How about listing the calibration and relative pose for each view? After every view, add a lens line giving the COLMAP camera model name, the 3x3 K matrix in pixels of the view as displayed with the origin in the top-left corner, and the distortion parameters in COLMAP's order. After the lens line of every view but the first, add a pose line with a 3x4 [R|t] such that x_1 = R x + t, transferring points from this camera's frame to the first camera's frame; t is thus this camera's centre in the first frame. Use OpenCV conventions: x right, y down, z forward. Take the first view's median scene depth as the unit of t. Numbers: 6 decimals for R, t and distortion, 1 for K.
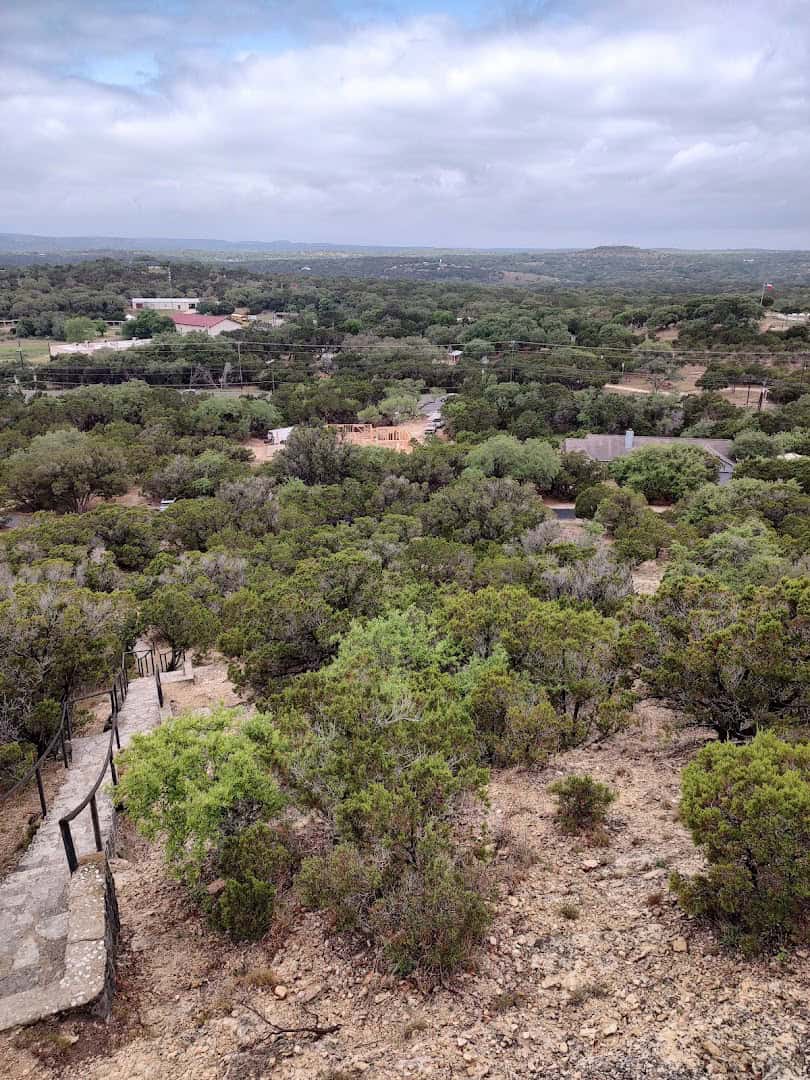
lens RADIAL K [[775.2, 0, 405.0], [0, 775.2, 540.0], [0, 0, 1]] dist [0.045216, -0.067451]
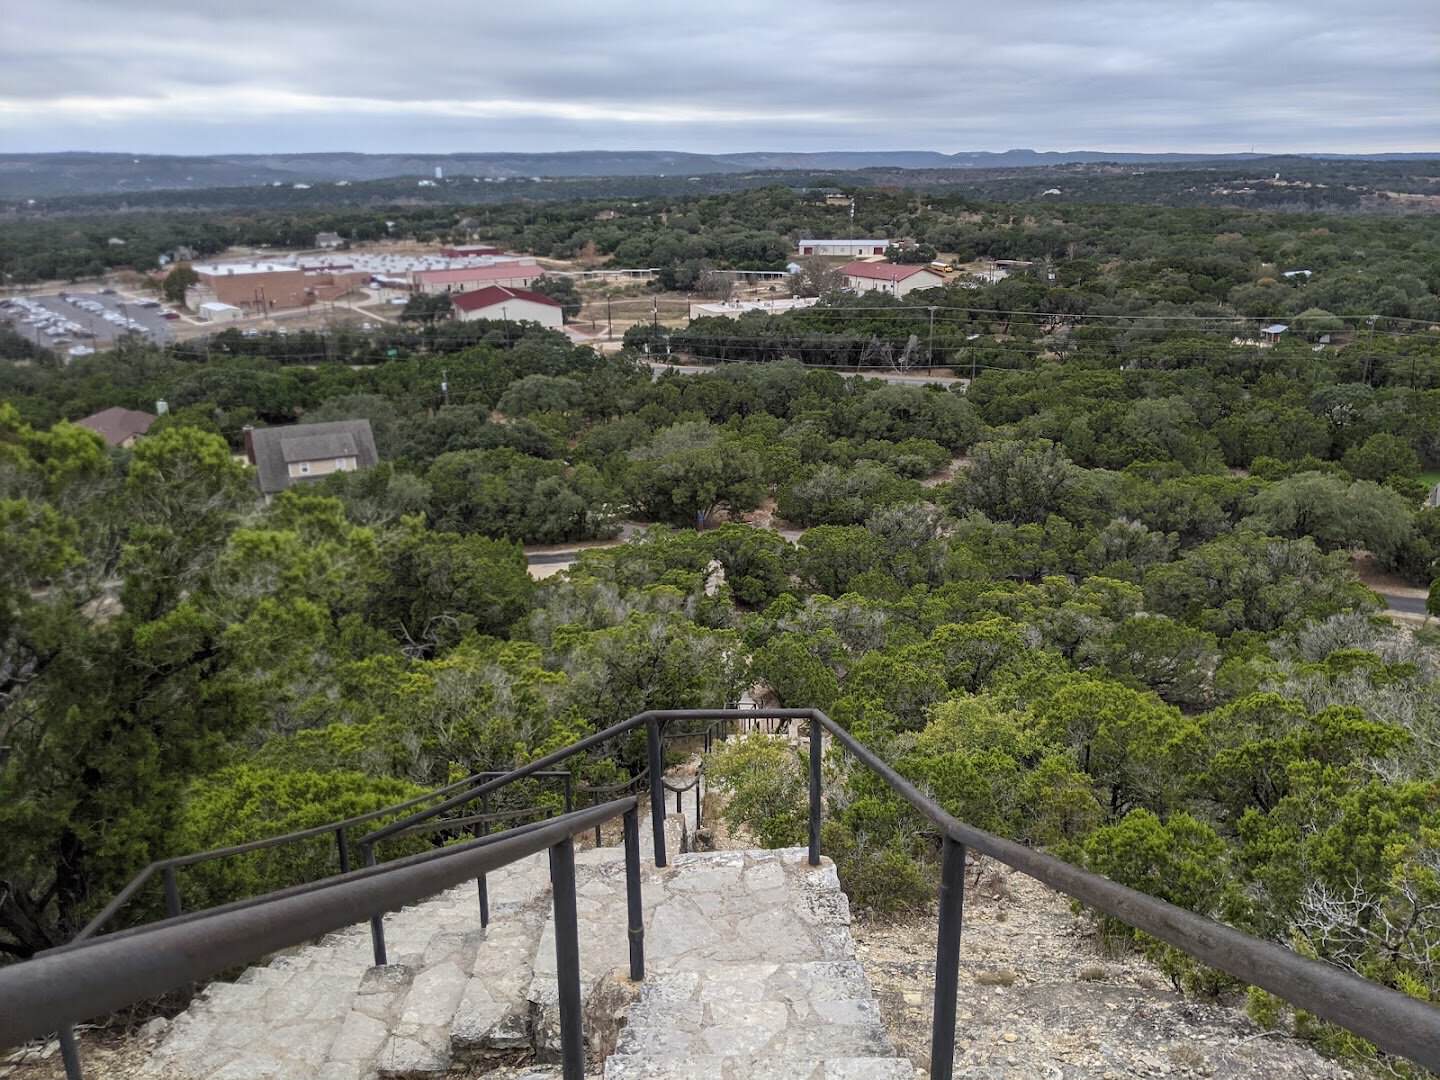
lens RADIAL K [[1135.8, 0, 720.0], [0, 1135.8, 540.0], [0, 0, 1]] dist [0.116192, -0.220930]
pose [[0.924506, 0.100989, -0.367545, 0.017507], [-0.115776, 0.993106, -0.018346, -0.002676], [0.363159, 0.059514, 0.929825, -0.041689]]
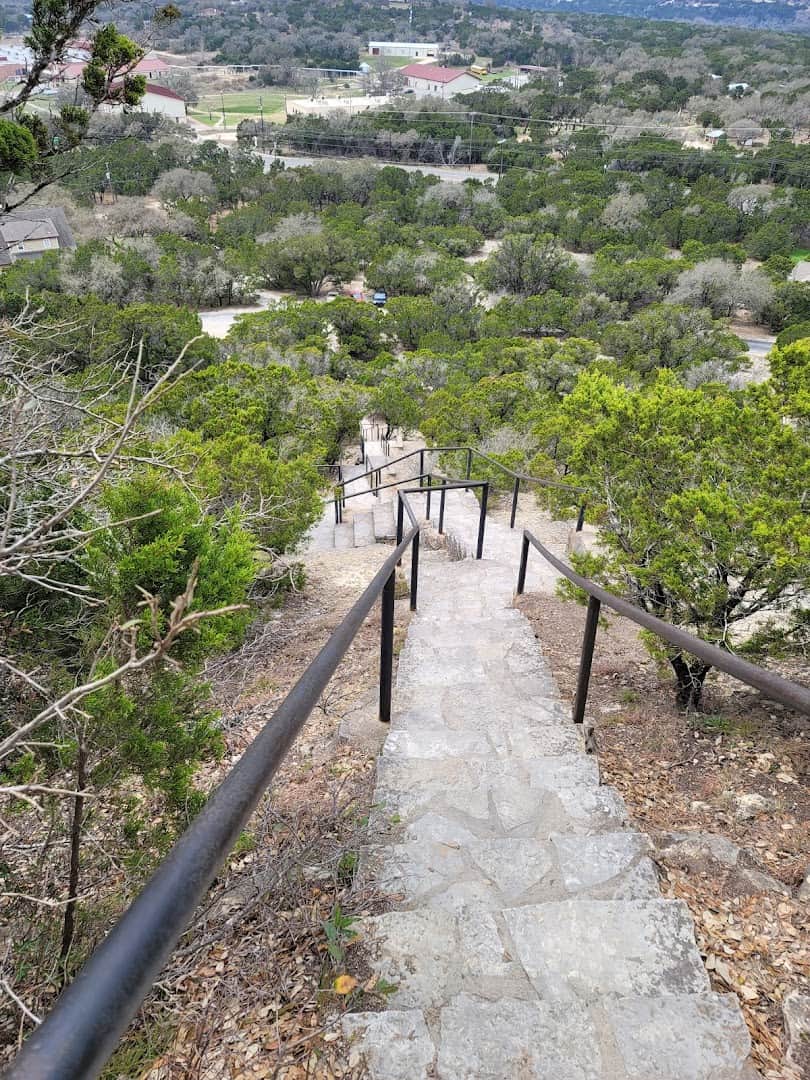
lens RADIAL K [[814.5, 0, 393.9], [0, 814.5, 539.3], [0, 0, 1]] dist [0.005719, 0.001972]
pose [[0.956650, 0.177196, -0.231134, 0.022915], [-0.113275, 0.957509, 0.265227, -0.014381], [0.268310, -0.227548, 0.936073, -0.108759]]
